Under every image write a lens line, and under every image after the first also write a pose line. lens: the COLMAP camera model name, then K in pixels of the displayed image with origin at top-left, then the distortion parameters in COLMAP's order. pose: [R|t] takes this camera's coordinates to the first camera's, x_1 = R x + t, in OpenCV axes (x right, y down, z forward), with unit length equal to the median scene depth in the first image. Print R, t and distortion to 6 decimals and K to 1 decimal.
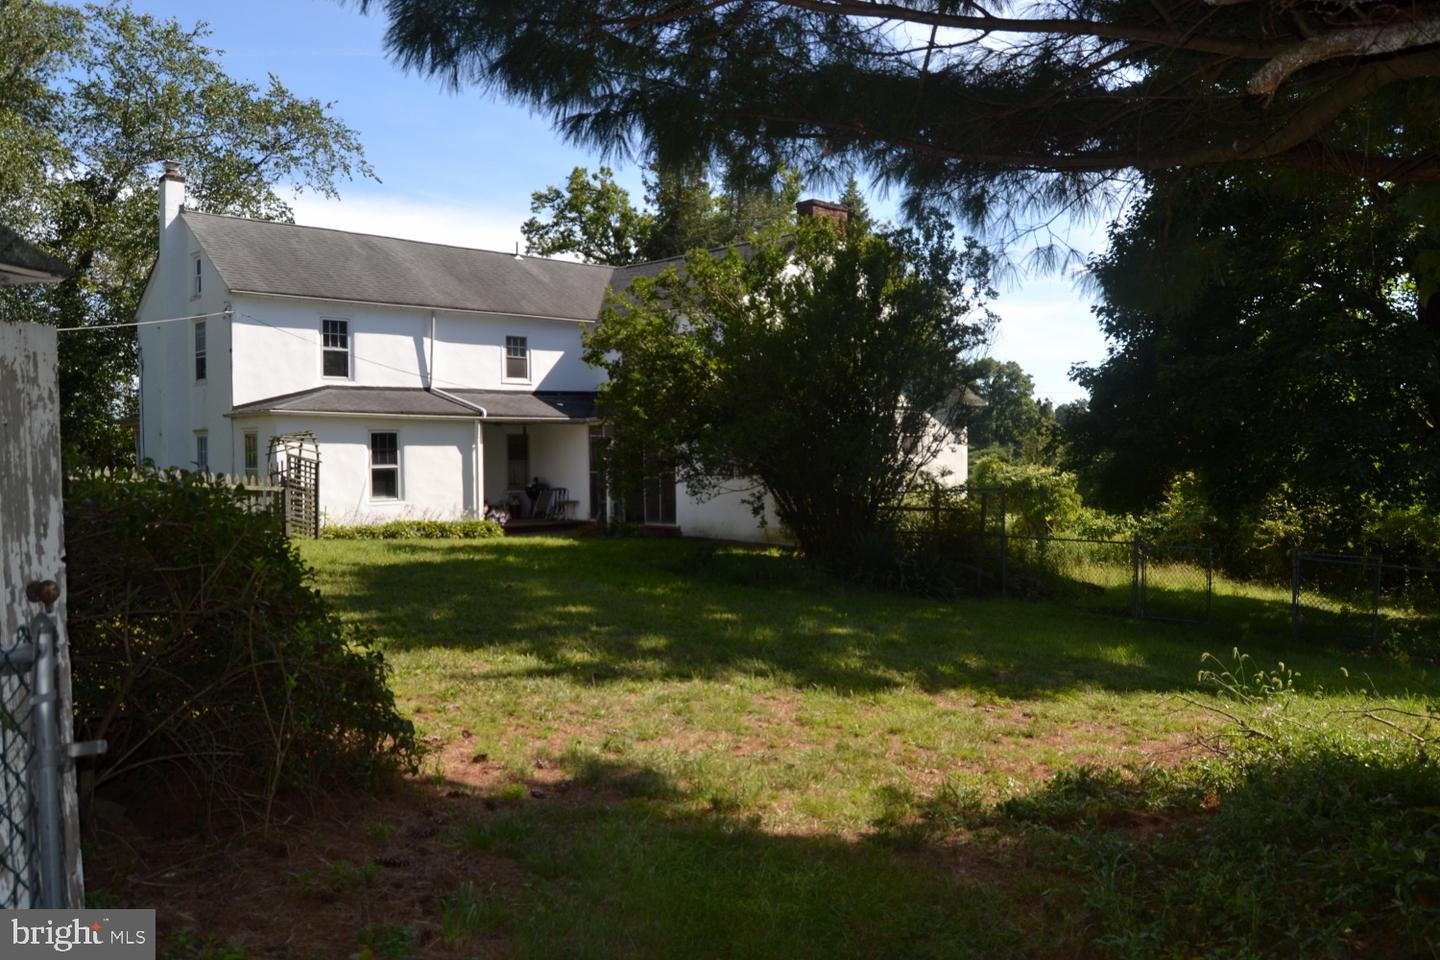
lens RADIAL K [[1182.9, 0, 720.9], [0, 1182.9, 469.9], [0, 0, 1]] dist [-0.073694, 0.011978]
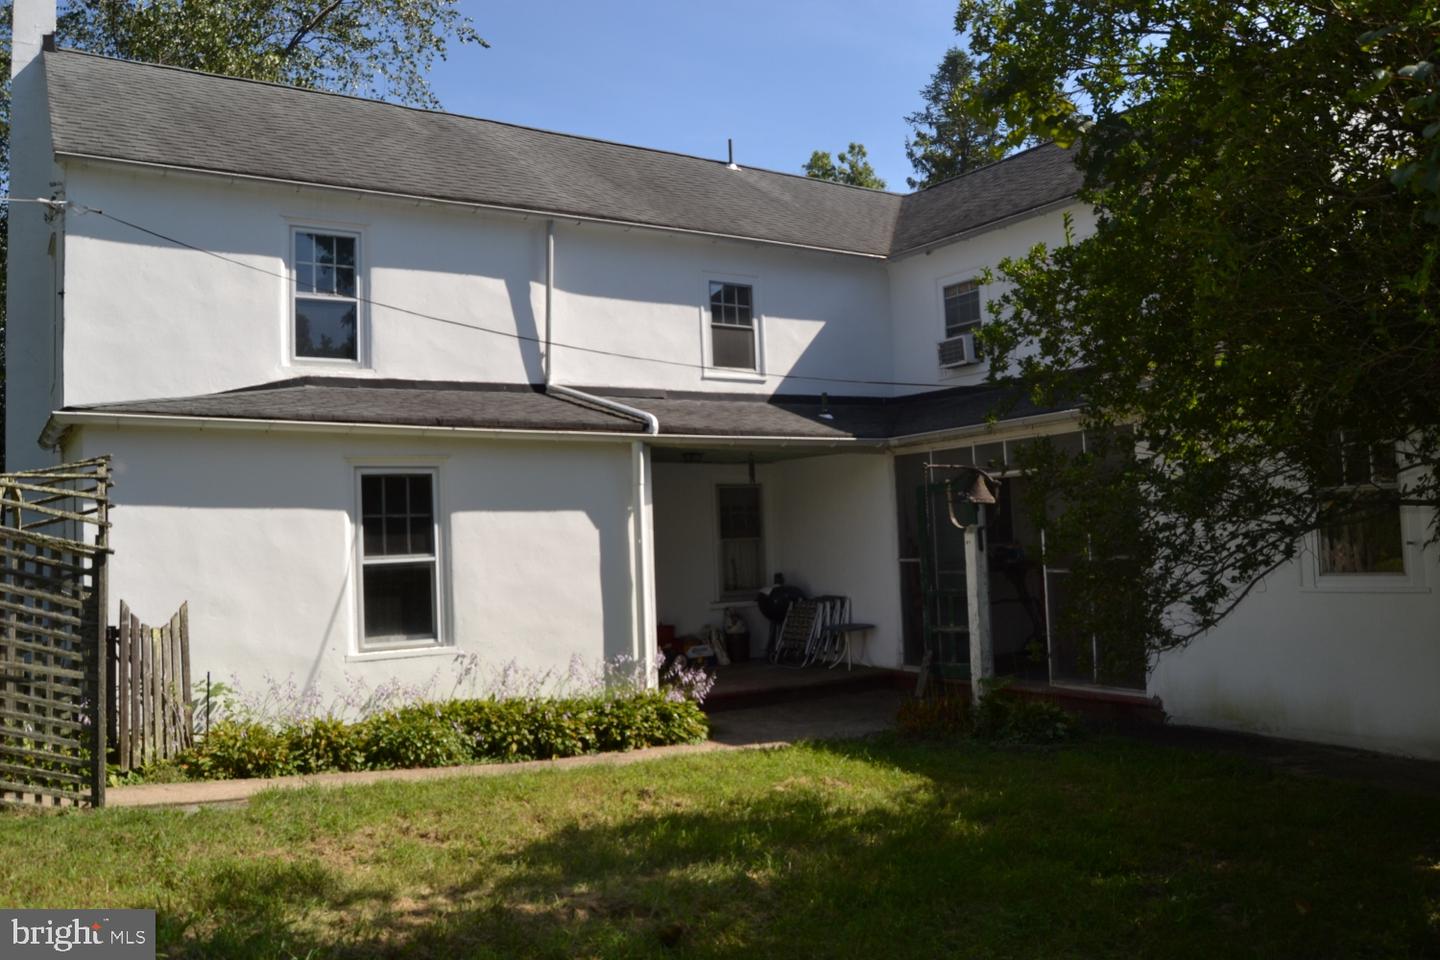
lens RADIAL K [[1182.9, 0, 718.4], [0, 1182.9, 469.9], [0, 0, 1]] dist [-0.073694, 0.011978]
pose [[0.979434, -0.037672, -0.198218, -0.091385], [0.023978, 0.997185, -0.071039, -0.002208], [0.200336, 0.064825, 0.977580, 0.568098]]
